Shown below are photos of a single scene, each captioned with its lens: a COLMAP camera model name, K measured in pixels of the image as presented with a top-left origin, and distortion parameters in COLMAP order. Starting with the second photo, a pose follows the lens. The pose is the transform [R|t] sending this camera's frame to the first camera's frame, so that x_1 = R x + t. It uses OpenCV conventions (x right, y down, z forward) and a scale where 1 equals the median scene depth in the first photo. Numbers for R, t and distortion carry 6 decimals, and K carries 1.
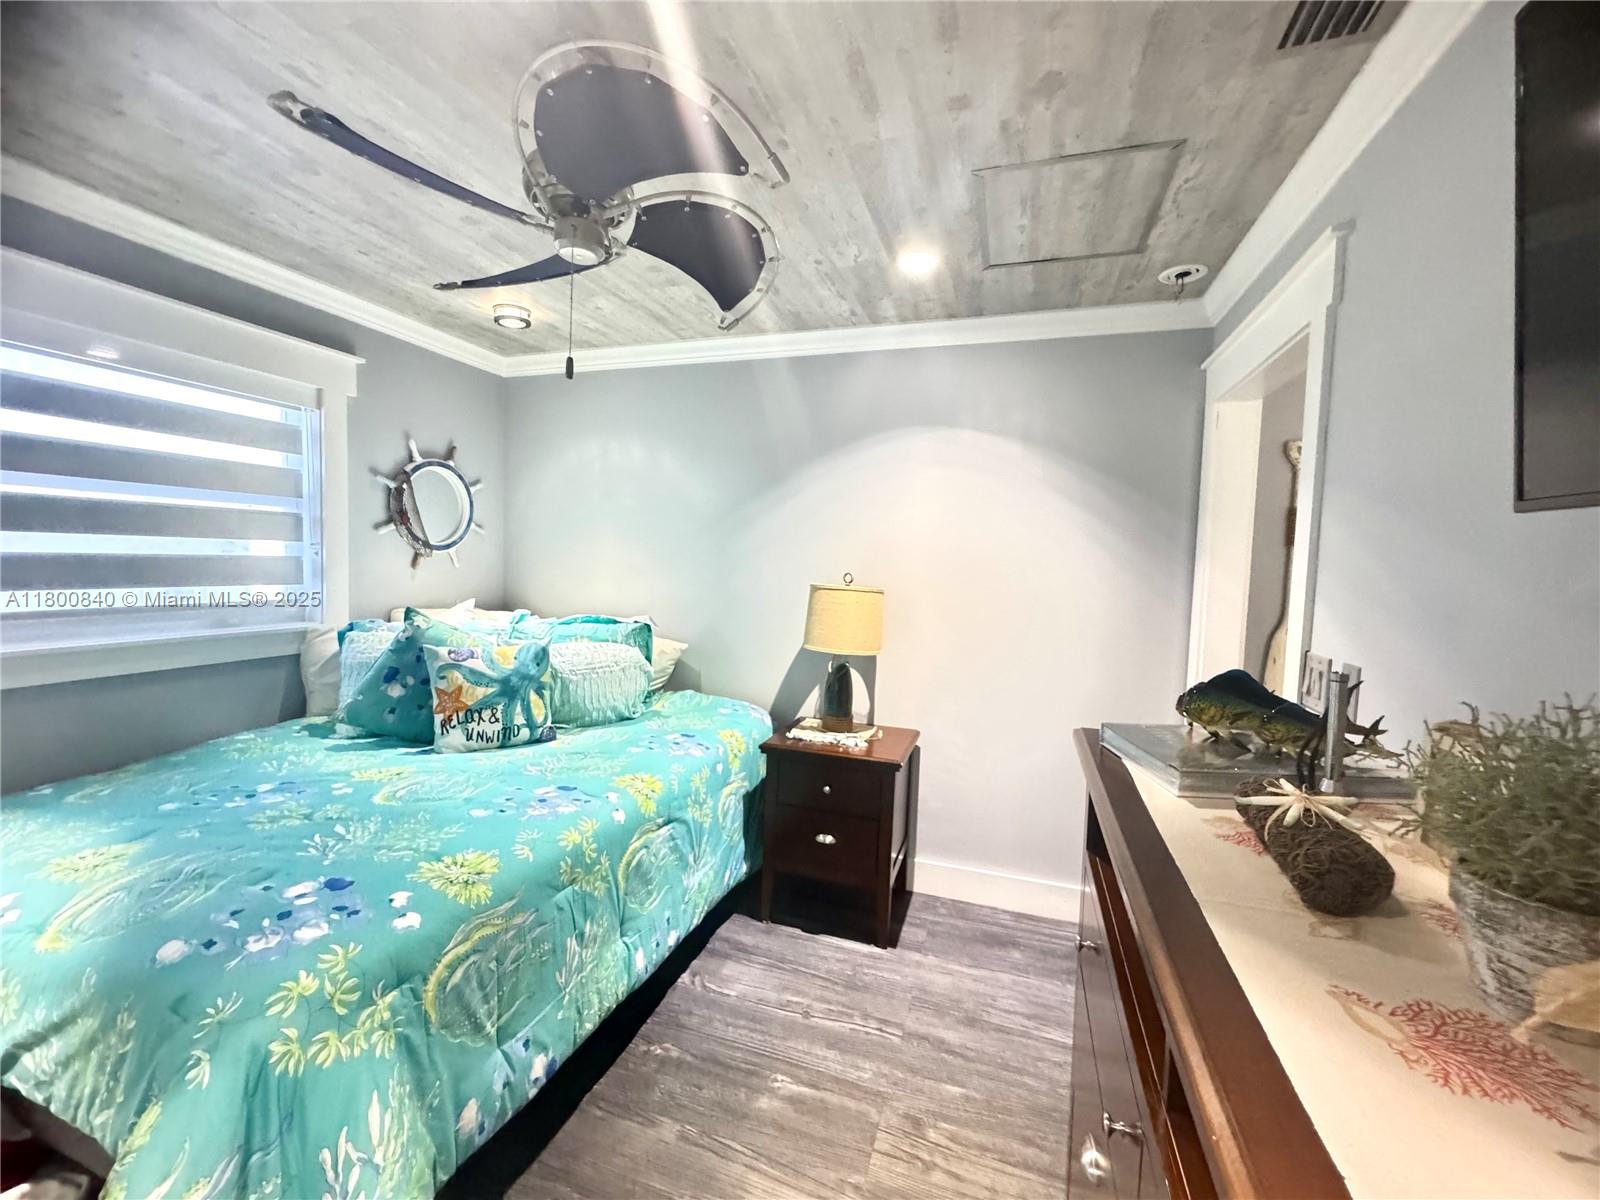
lens RADIAL K [[633.5, 0, 794.8], [0, 633.5, 590.4], [0, 0, 1]] dist [-0.003614, 0.000835]
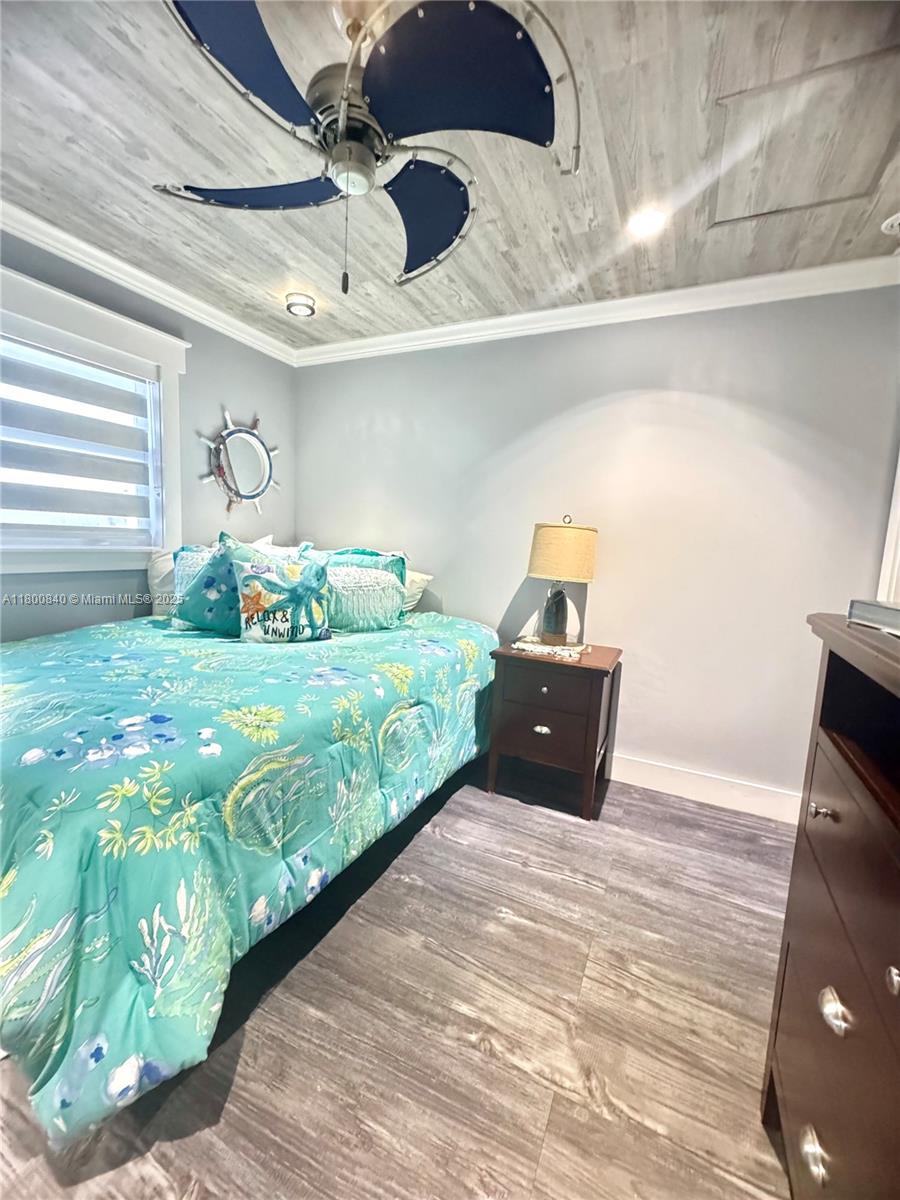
lens RADIAL K [[475.1, 0, 451.1], [0, 475.1, 591.3], [0, 0, 1]] dist [-0.003614, 0.000835]
pose [[0.992709, 0.029469, -0.116876, -0.032360], [-0.022846, 0.998078, 0.057604, 0.091450], [0.118349, -0.054514, 0.991475, 0.096900]]
